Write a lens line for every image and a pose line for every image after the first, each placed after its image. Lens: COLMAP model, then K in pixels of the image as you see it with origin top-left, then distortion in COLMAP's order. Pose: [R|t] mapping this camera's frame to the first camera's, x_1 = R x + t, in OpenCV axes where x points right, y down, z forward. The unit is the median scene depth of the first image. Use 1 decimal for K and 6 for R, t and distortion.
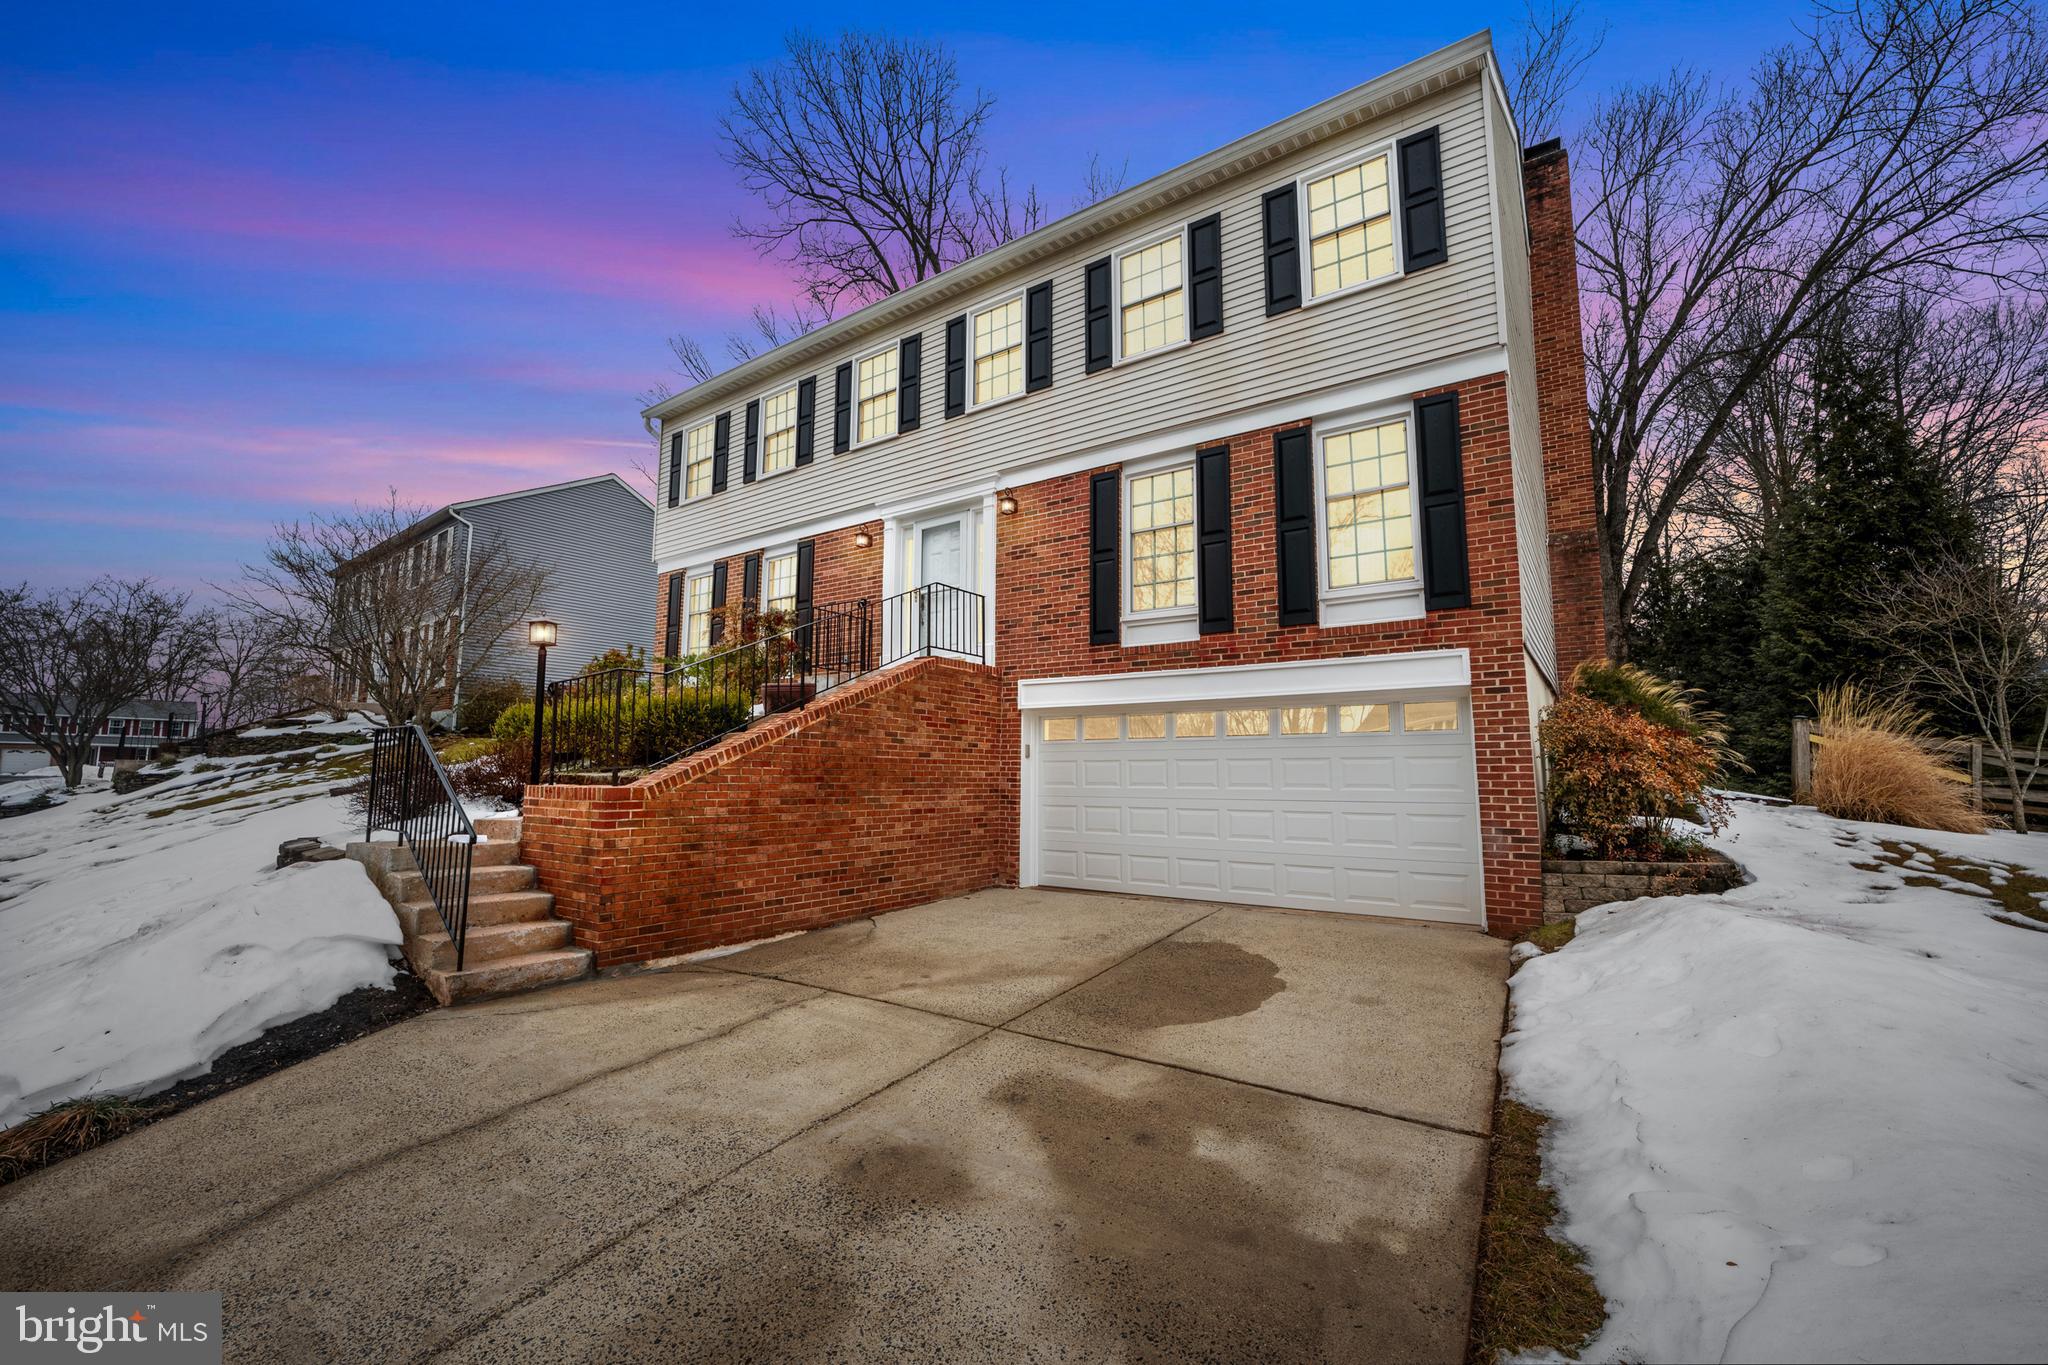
lens RADIAL K [[742.0, 0, 1024.0], [0, 742.0, 682.5], [0, 0, 1]] dist [-0.012875, -0.000037]
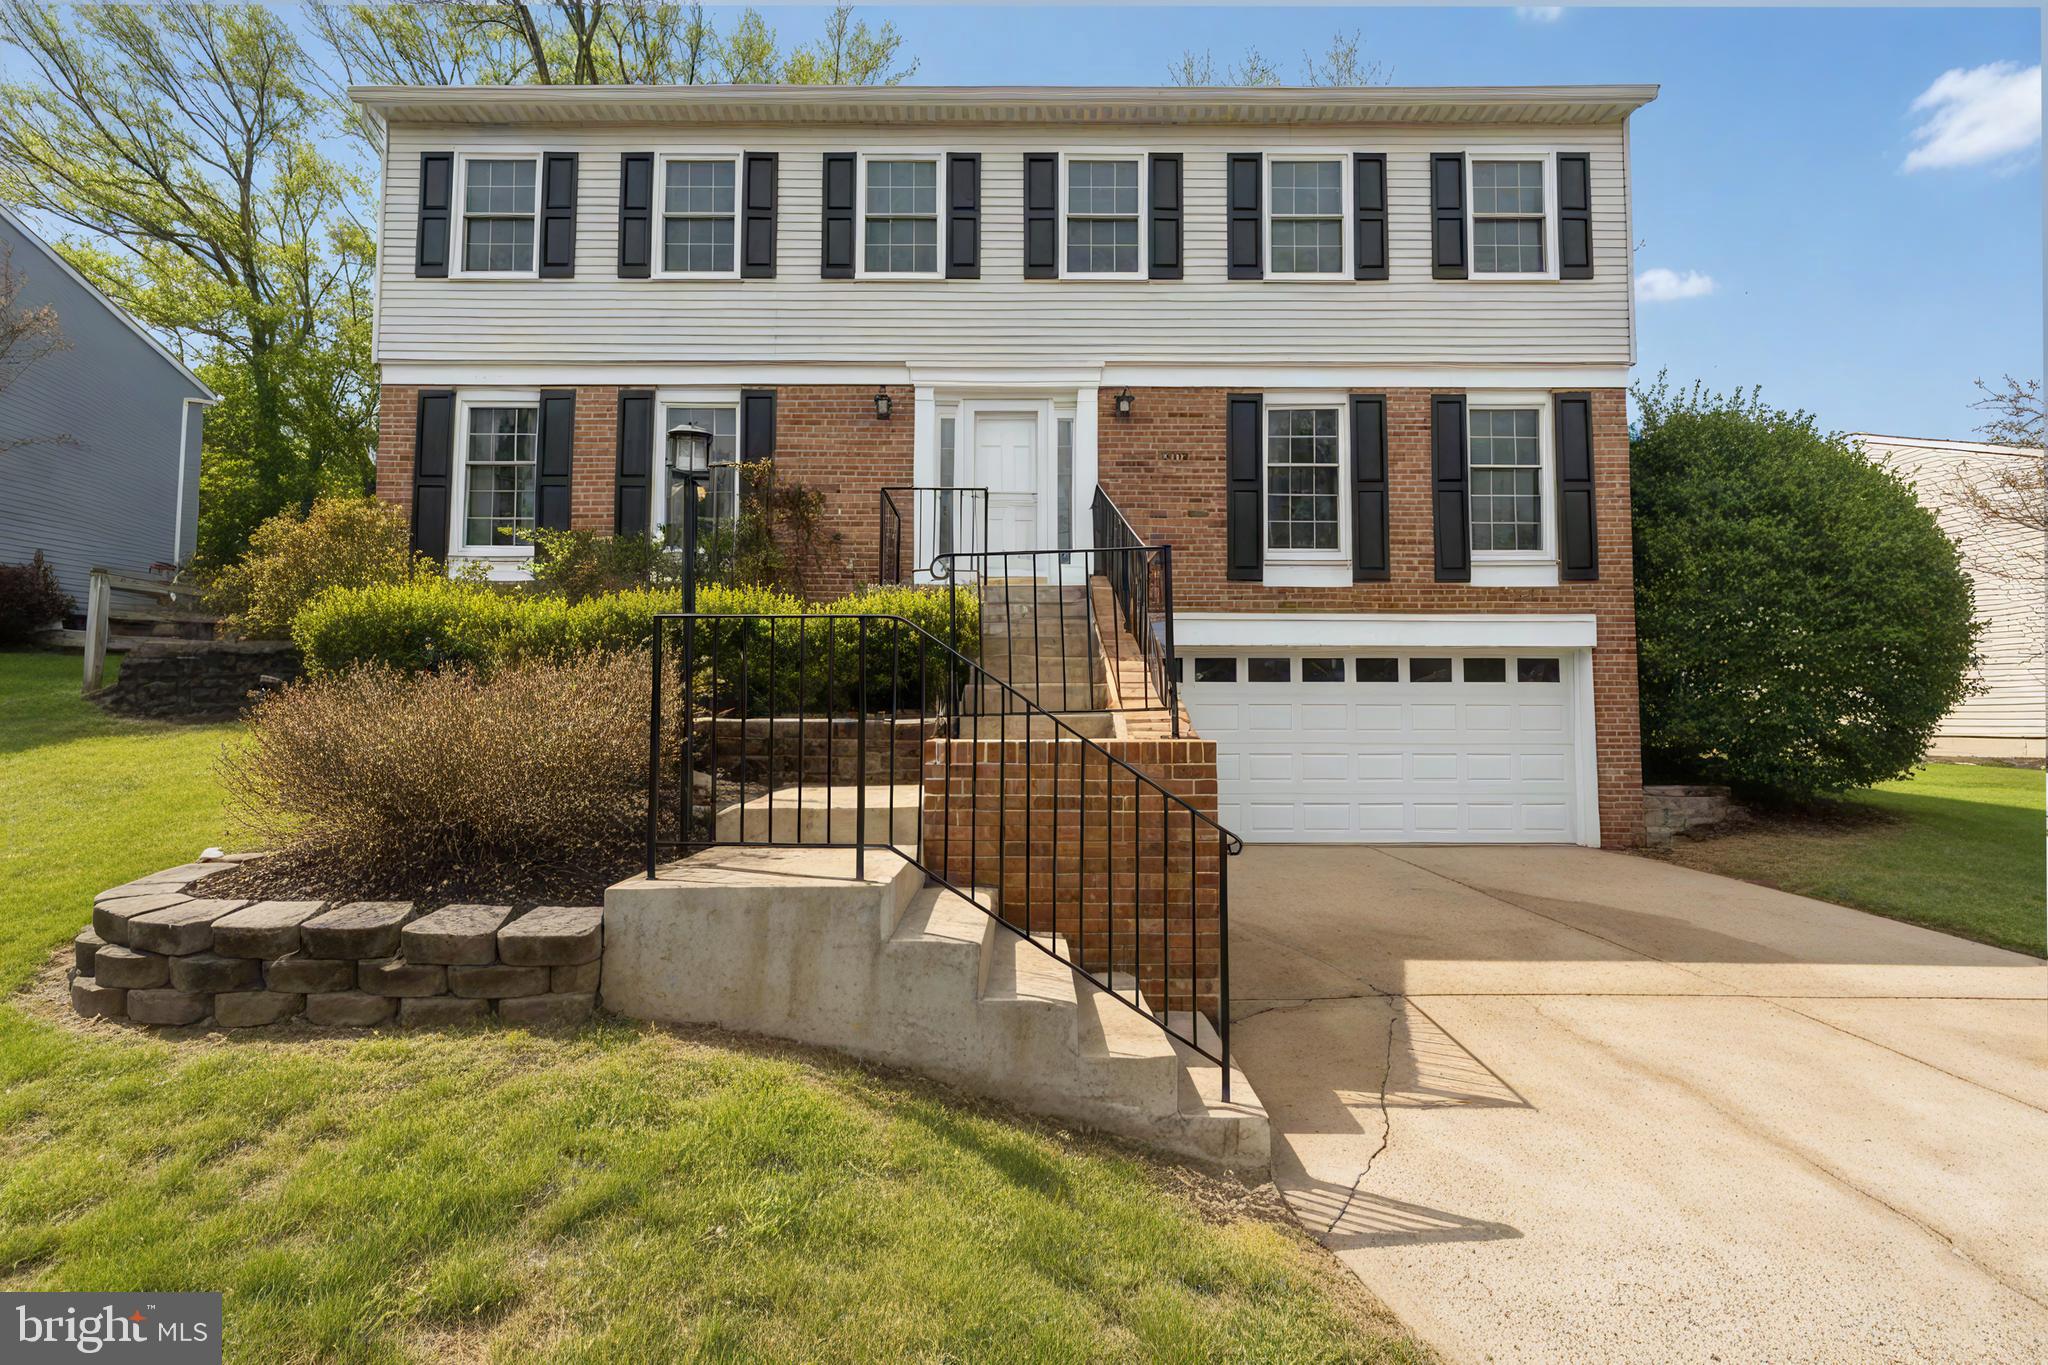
lens RADIAL K [[729.8, 0, 1024.0], [0, 729.8, 682.5], [0, 0, 1]] dist [0.000178, 0.000065]
pose [[0.845410, 0.032762, 0.533112, -0.564958], [-0.064709, 0.997047, 0.041344, 0.051541], [-0.530183, -0.069450, 0.845034, 0.337373]]
